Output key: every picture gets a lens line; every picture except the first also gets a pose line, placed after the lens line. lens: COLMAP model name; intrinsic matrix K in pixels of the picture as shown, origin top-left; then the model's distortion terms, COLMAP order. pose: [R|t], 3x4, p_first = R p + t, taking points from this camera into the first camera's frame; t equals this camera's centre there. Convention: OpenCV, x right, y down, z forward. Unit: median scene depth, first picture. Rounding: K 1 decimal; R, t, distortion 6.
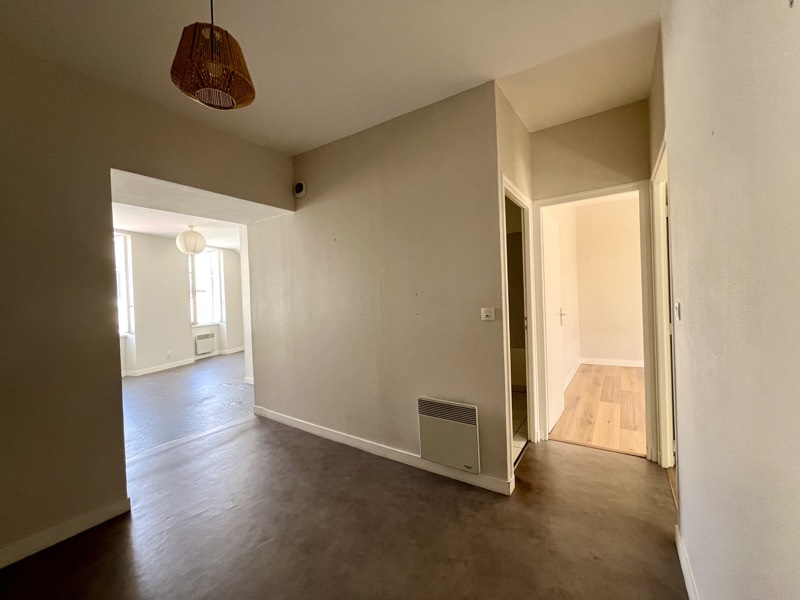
lens RADIAL K [[323.0, 0, 398.0], [0, 323.0, 299.6], [0, 0, 1]] dist [-0.002634, 0.000220]
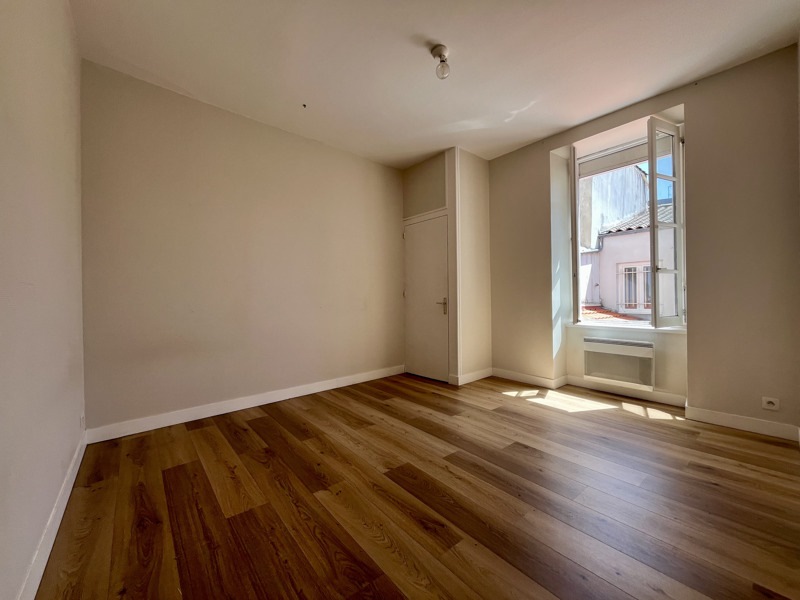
lens RADIAL K [[323.0, 0, 398.0], [0, 323.0, 299.6], [0, 0, 1]] dist [-0.002634, 0.000220]
pose [[0.272407, 0.033455, 0.961600, 0.429427], [0.013674, 0.999160, -0.038636, 0.056609], [-0.962085, 0.023673, 0.271721, 0.786087]]
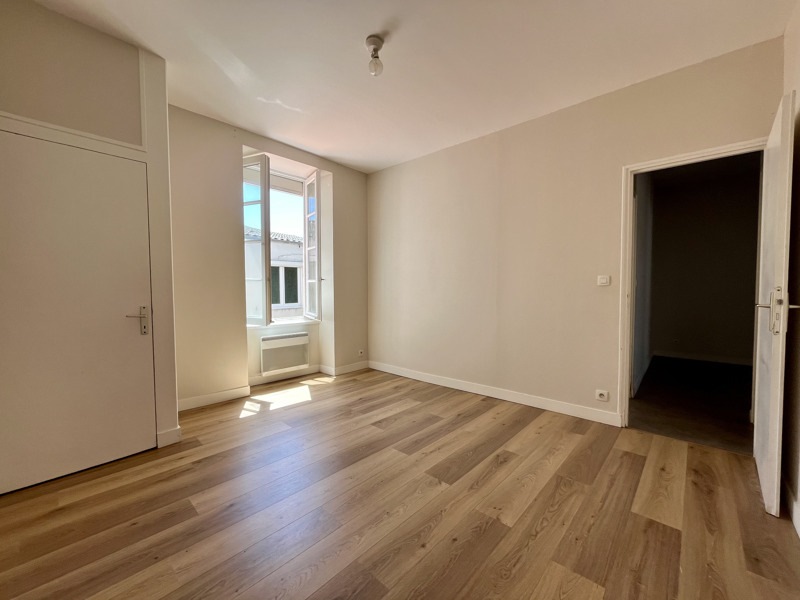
lens RADIAL K [[323.0, 0, 398.0], [0, 323.0, 299.6], [0, 0, 1]] dist [-0.002634, 0.000220]
pose [[-0.989356, 0.037205, 0.140677, 0.918940], [0.043876, 0.998040, 0.044617, -0.005505], [-0.138741, 0.050315, -0.989050, 1.447353]]
